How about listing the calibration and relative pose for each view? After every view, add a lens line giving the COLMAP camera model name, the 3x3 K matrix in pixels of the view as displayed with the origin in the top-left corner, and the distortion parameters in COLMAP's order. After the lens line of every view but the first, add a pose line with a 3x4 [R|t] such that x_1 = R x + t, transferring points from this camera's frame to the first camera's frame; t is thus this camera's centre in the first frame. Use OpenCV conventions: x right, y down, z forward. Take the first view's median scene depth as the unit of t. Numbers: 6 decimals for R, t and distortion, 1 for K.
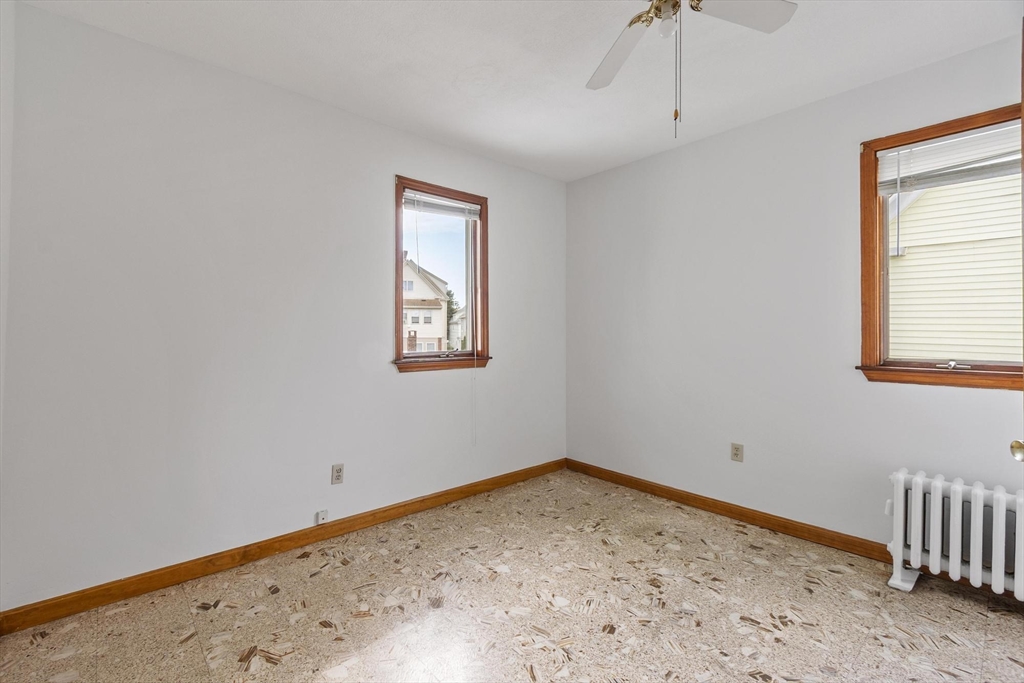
lens RADIAL K [[489.8, 0, 509.6], [0, 489.8, 334.4], [0, 0, 1]] dist [-0.005404, -0.000330]
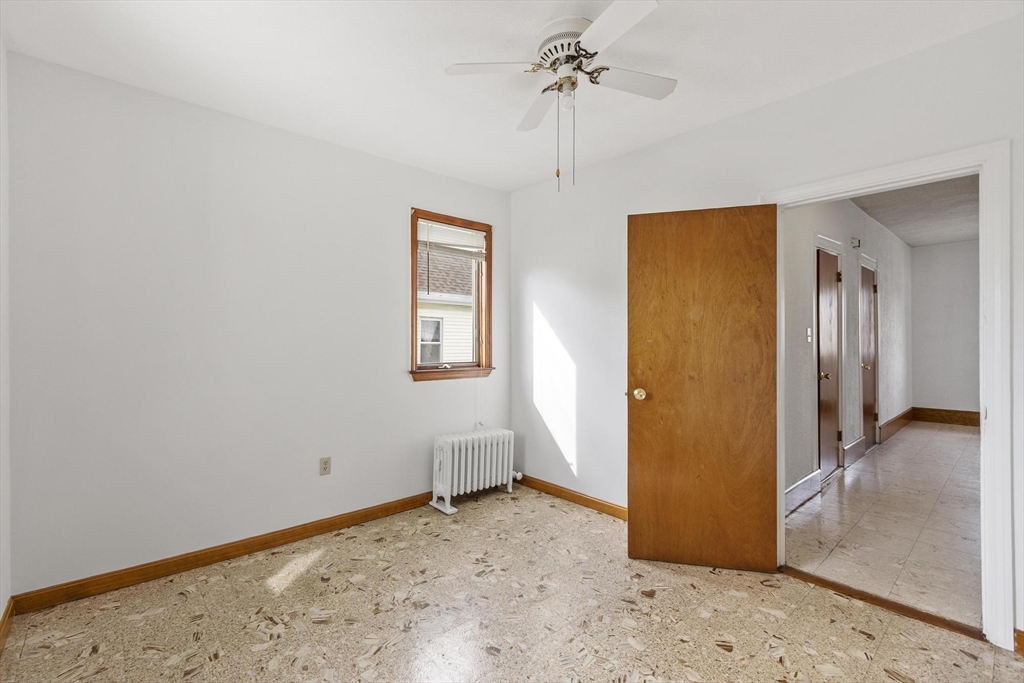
lens RADIAL K [[442.1, 0, 502.4], [0, 442.1, 345.8], [0, 0, 1]] dist [0.001437, -0.001022]
pose [[-0.001894, -0.009323, 0.999955, -0.507091], [0.003895, 0.999949, 0.009330, -0.015640], [-0.999991, 0.003912, -0.001857, 0.726581]]
